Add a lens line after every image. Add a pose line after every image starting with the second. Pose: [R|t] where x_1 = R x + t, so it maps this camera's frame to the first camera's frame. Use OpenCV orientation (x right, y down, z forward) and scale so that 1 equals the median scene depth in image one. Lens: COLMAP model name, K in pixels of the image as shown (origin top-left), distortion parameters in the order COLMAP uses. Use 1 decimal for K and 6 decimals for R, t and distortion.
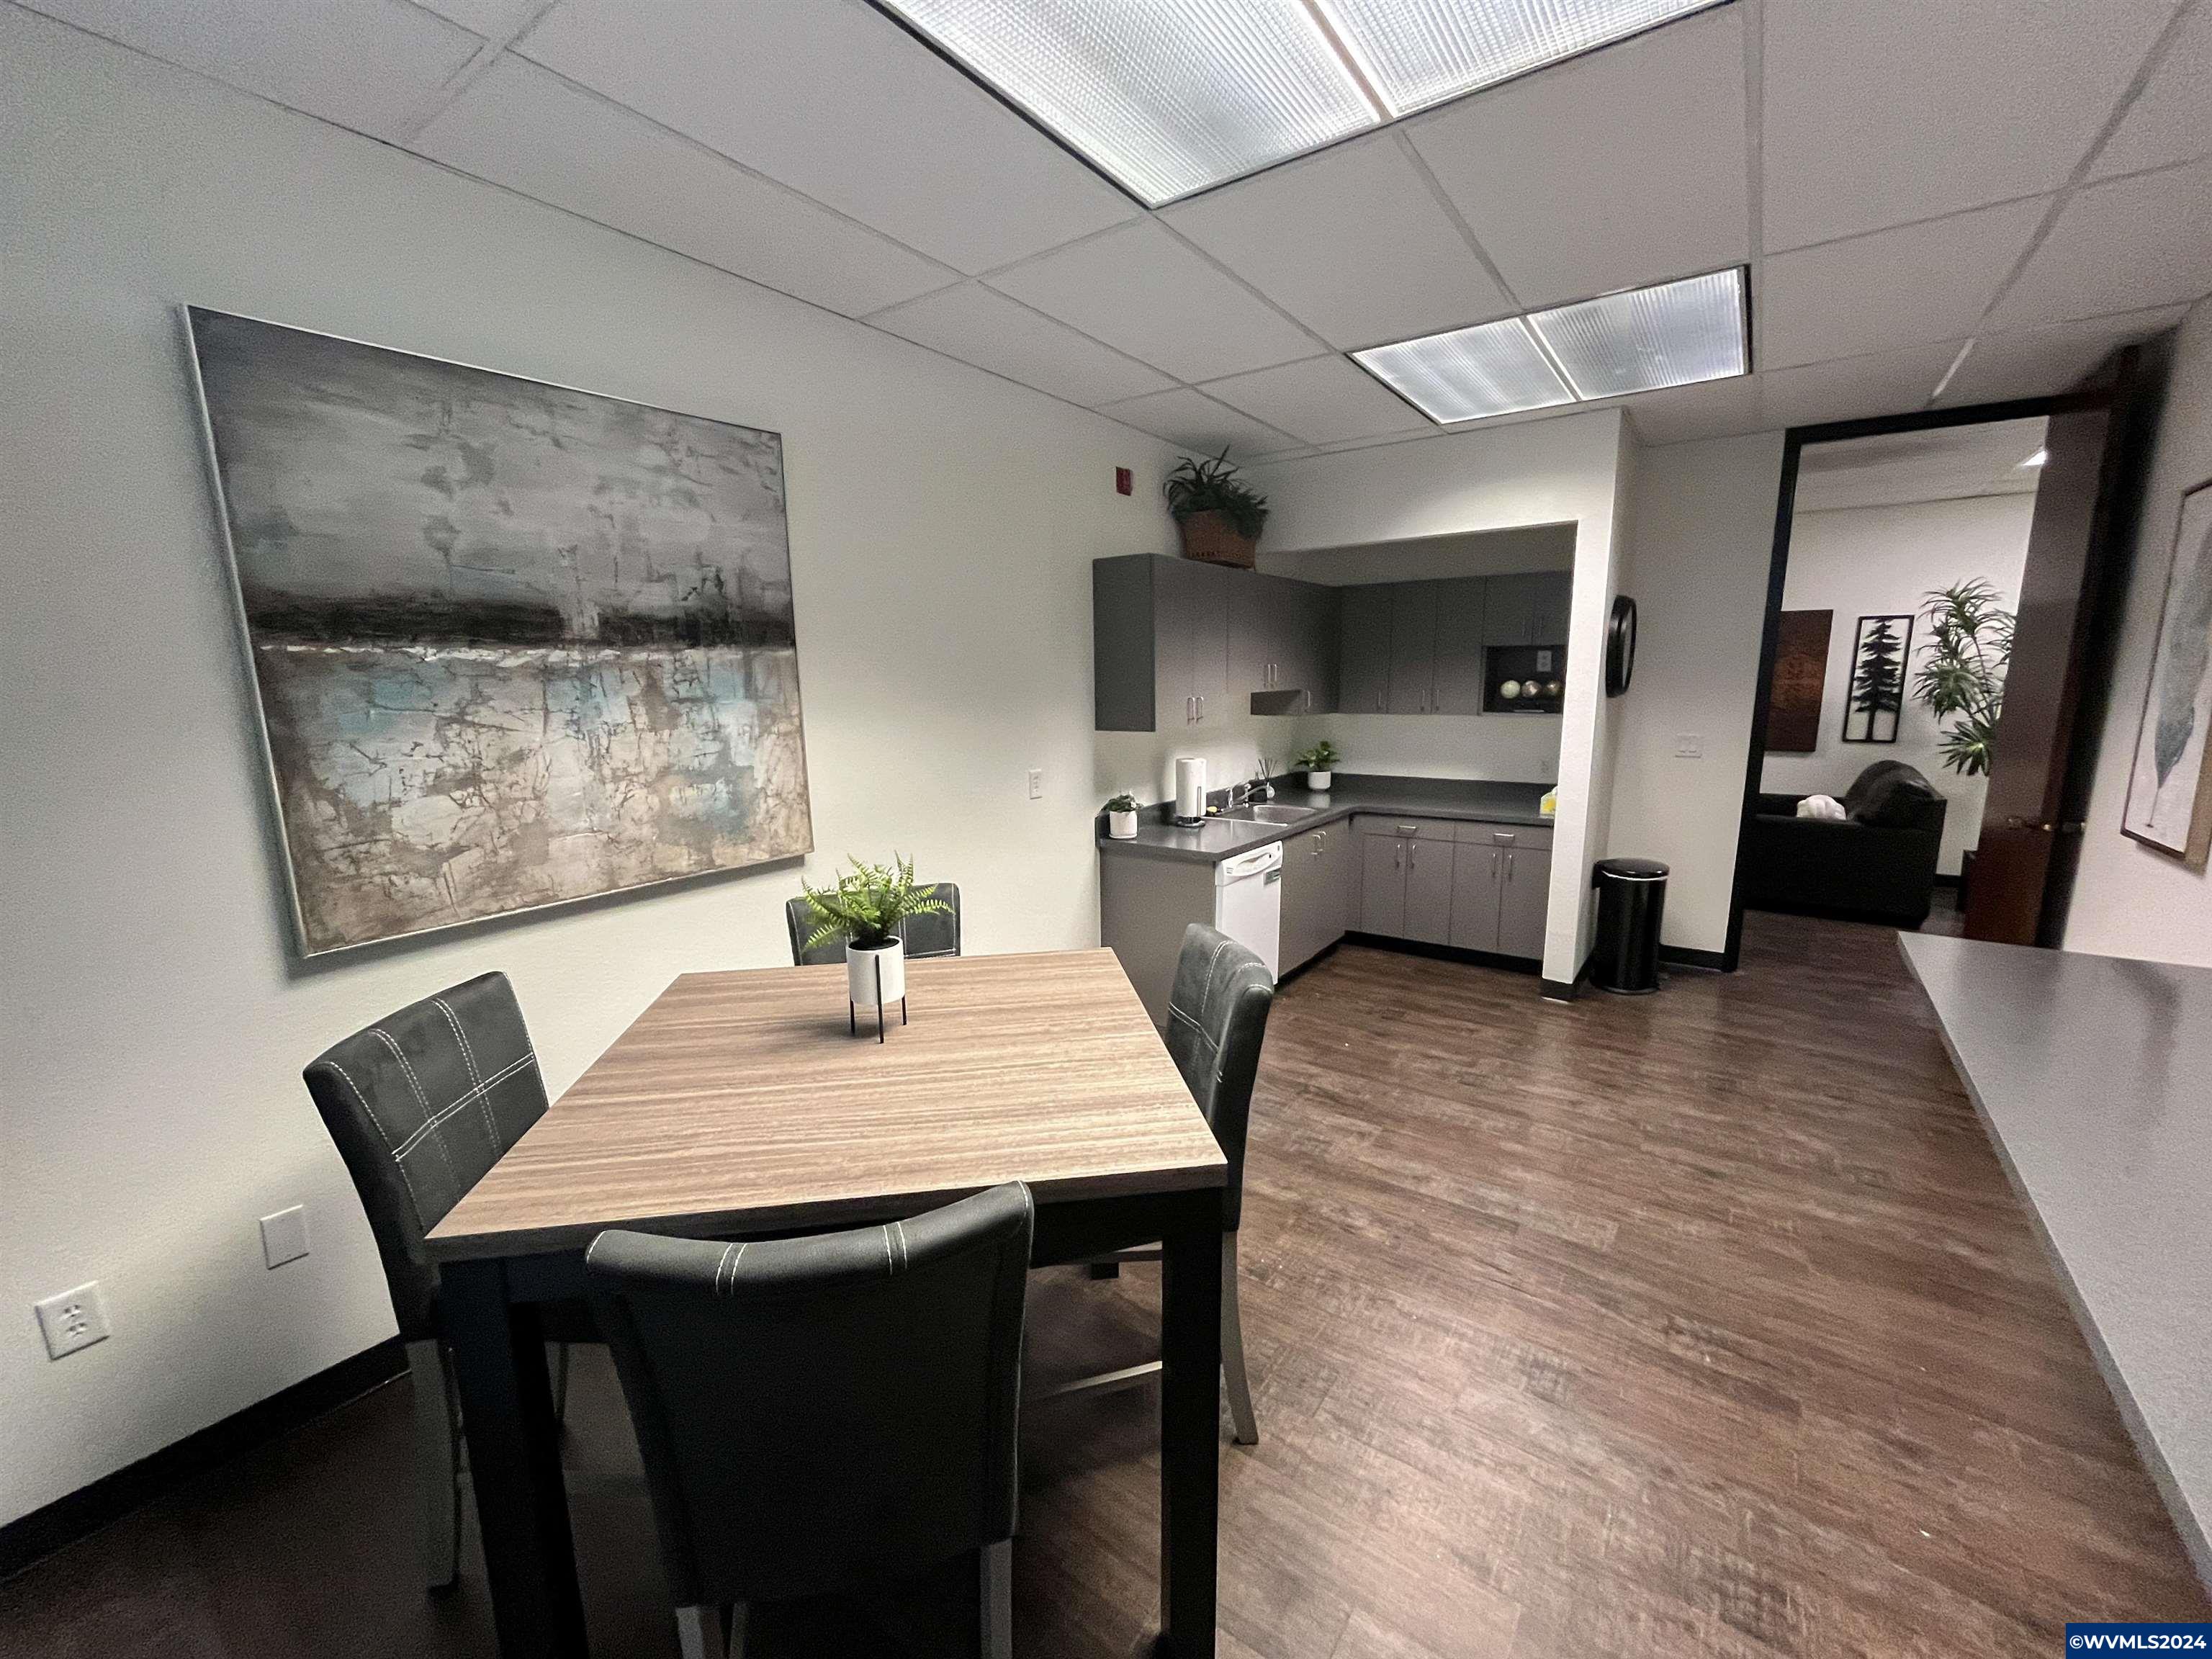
lens RADIAL K [[891.2, 0, 1101.8], [0, 891.2, 835.4], [0, 0, 1]] dist [-0.004302, -0.000187]
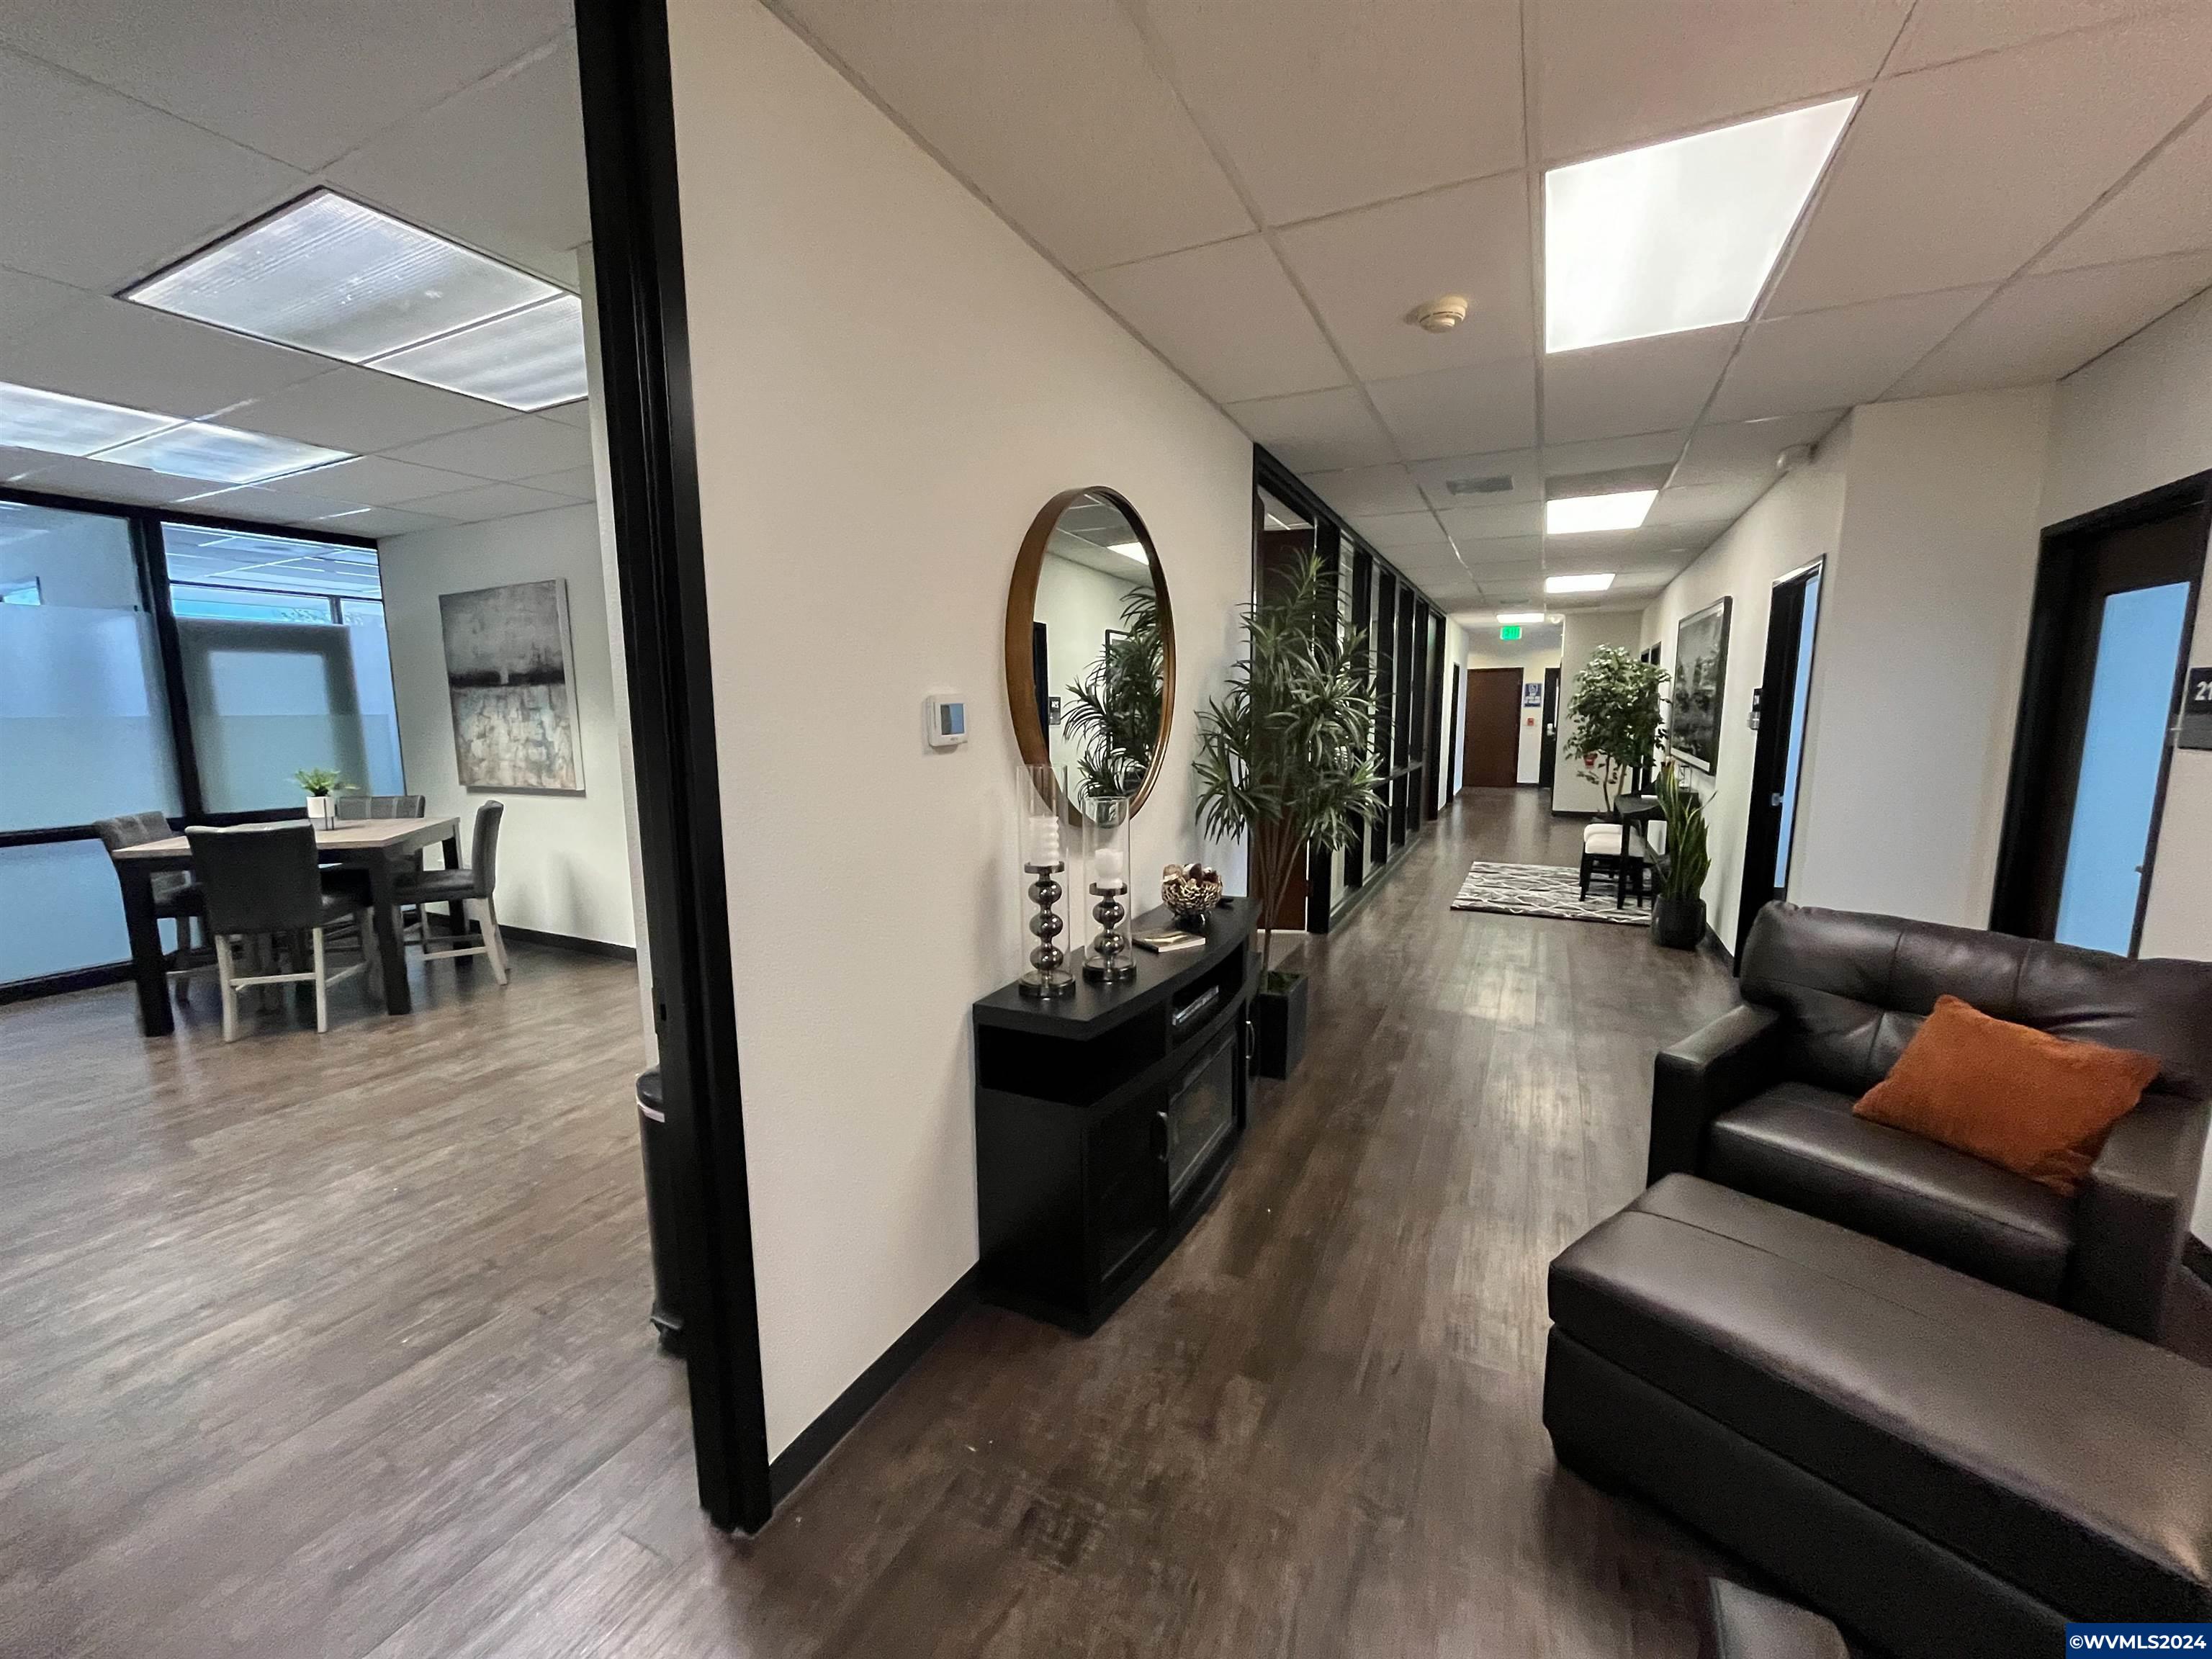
lens RADIAL K [[891.2, 0, 1101.8], [0, 891.2, 835.4], [0, 0, 1]] dist [-0.004302, -0.000187]
pose [[0.169003, 0.151200, -0.973949, 2.005805], [-0.170017, 0.977823, 0.122299, -0.358227], [0.970841, 0.144919, 0.190961, 2.004370]]
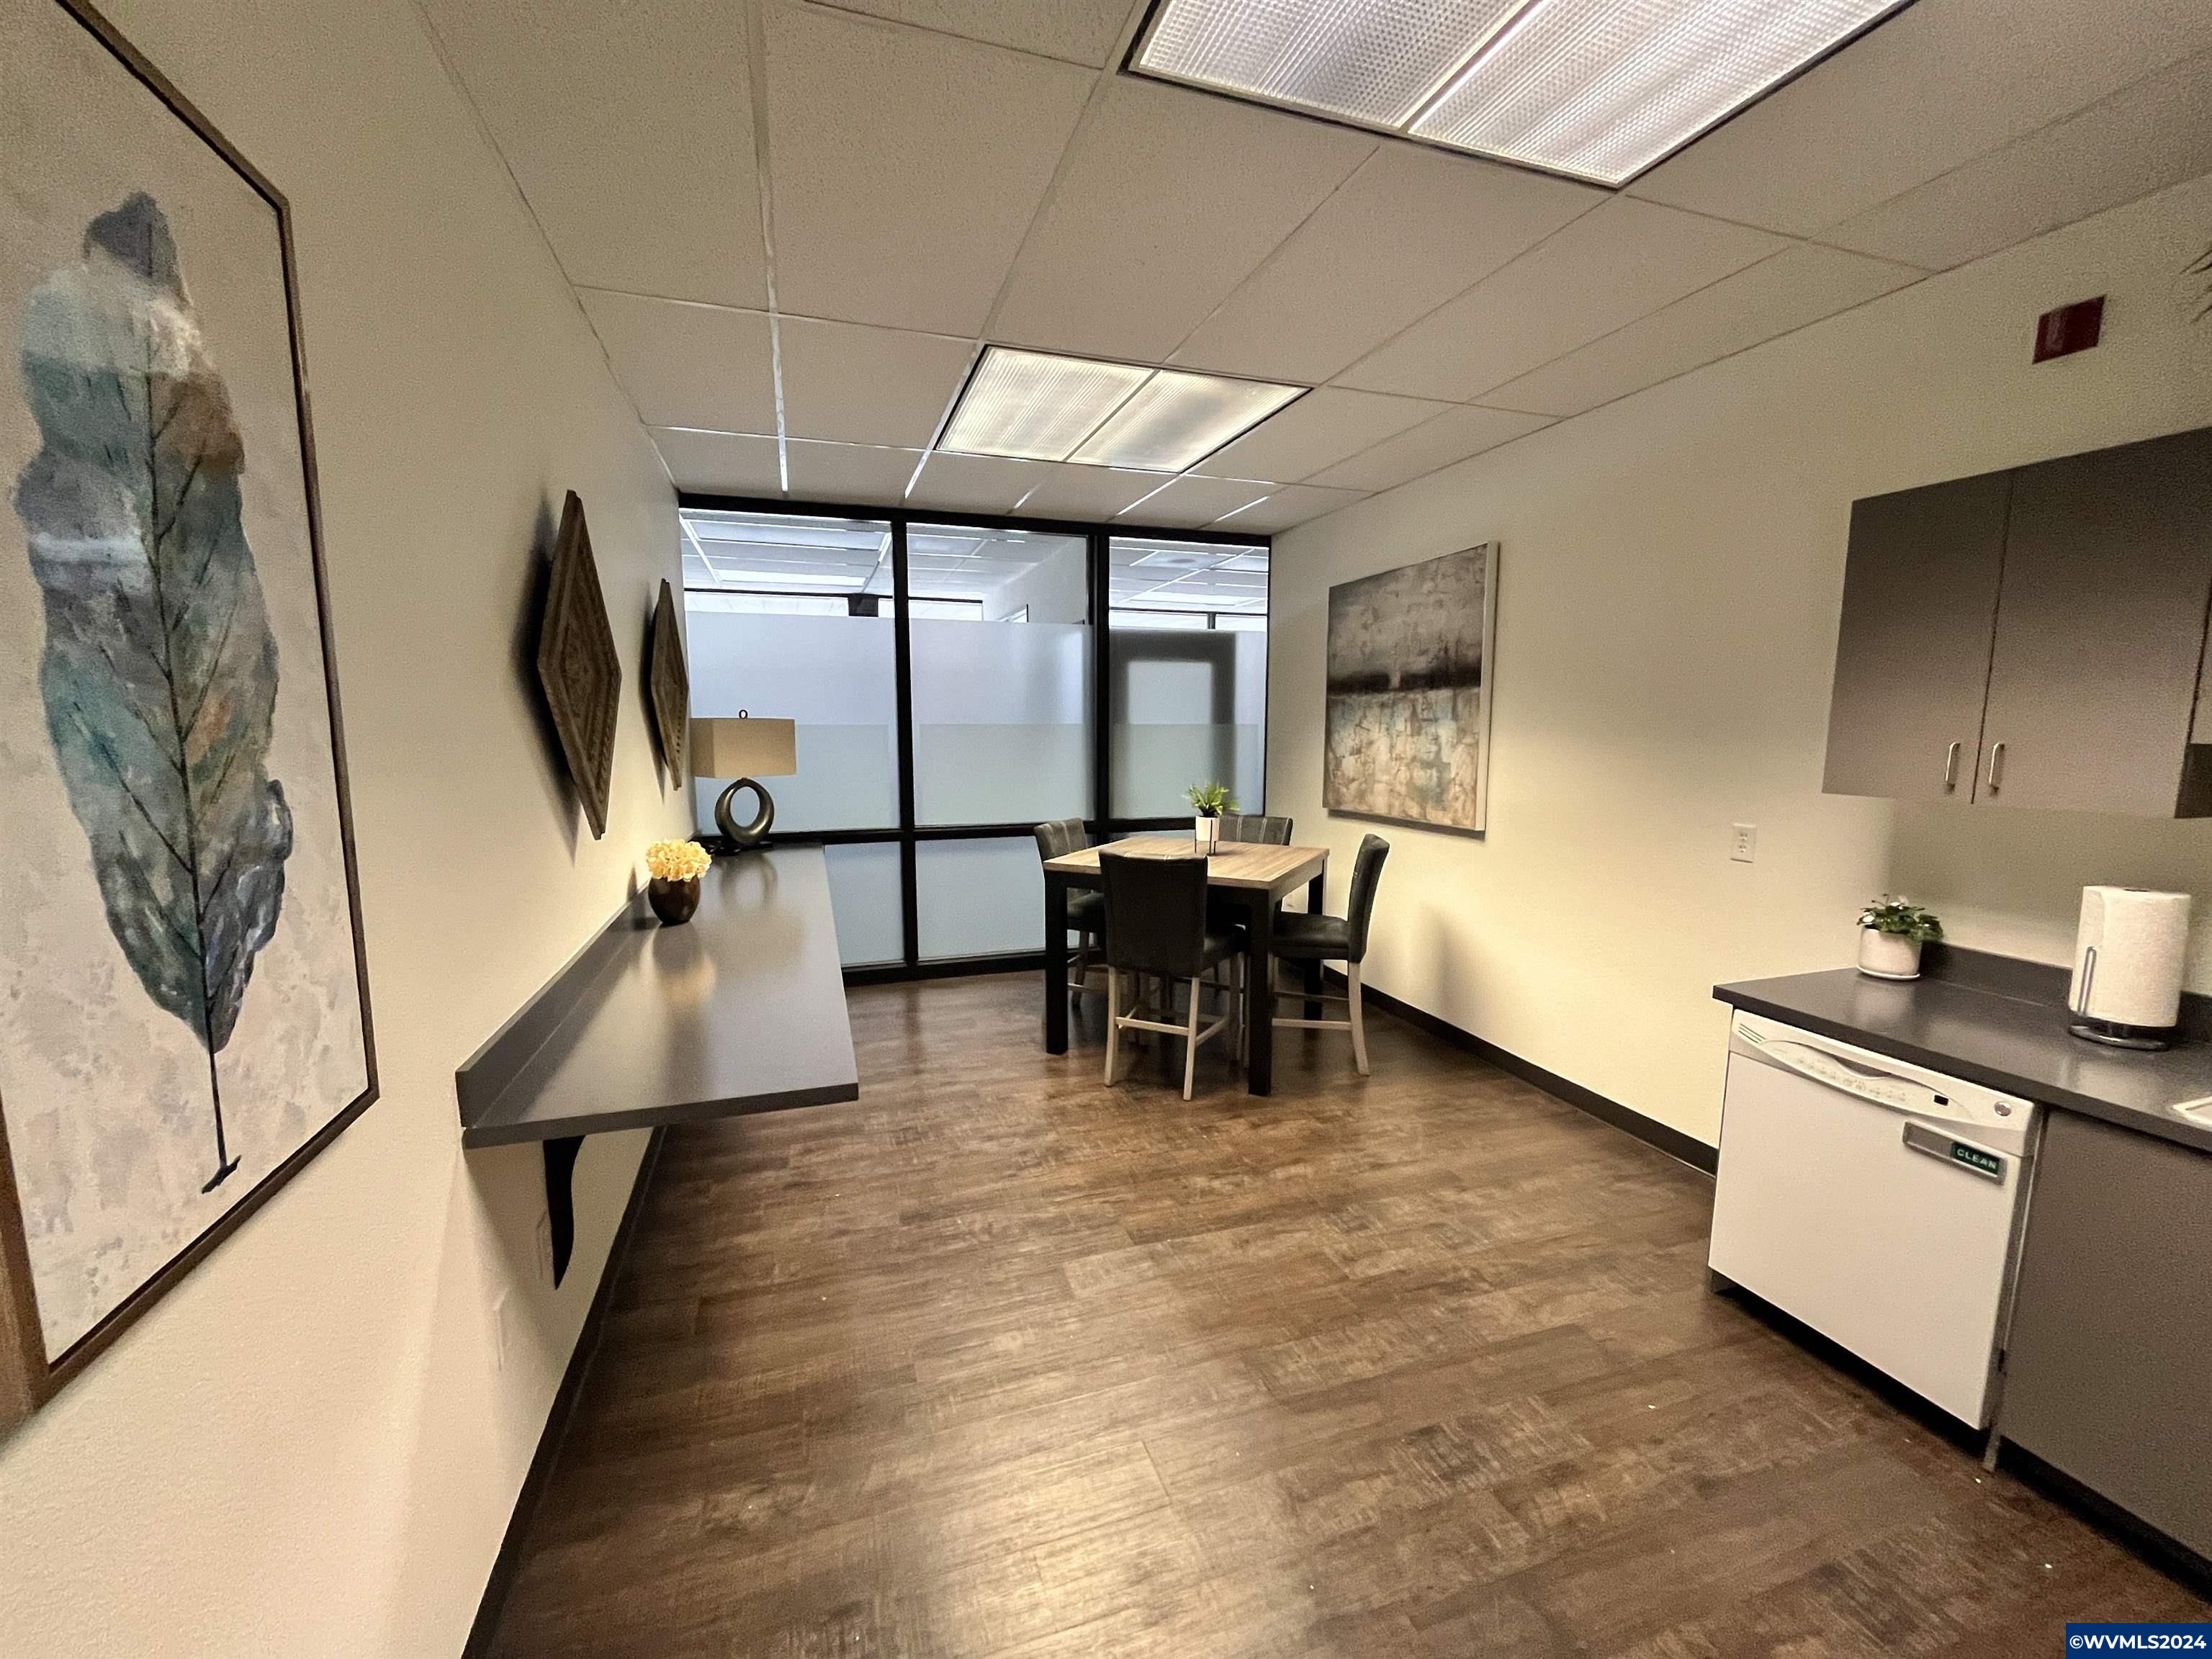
lens RADIAL K [[891.2, 0, 1101.8], [0, 891.2, 835.4], [0, 0, 1]] dist [-0.004302, -0.000187]
pose [[-0.580894, 0.116167, -0.805647, 1.326700], [-0.137892, 0.961414, 0.238051, -0.260935], [0.802215, 0.249375, -0.542461, 1.484532]]
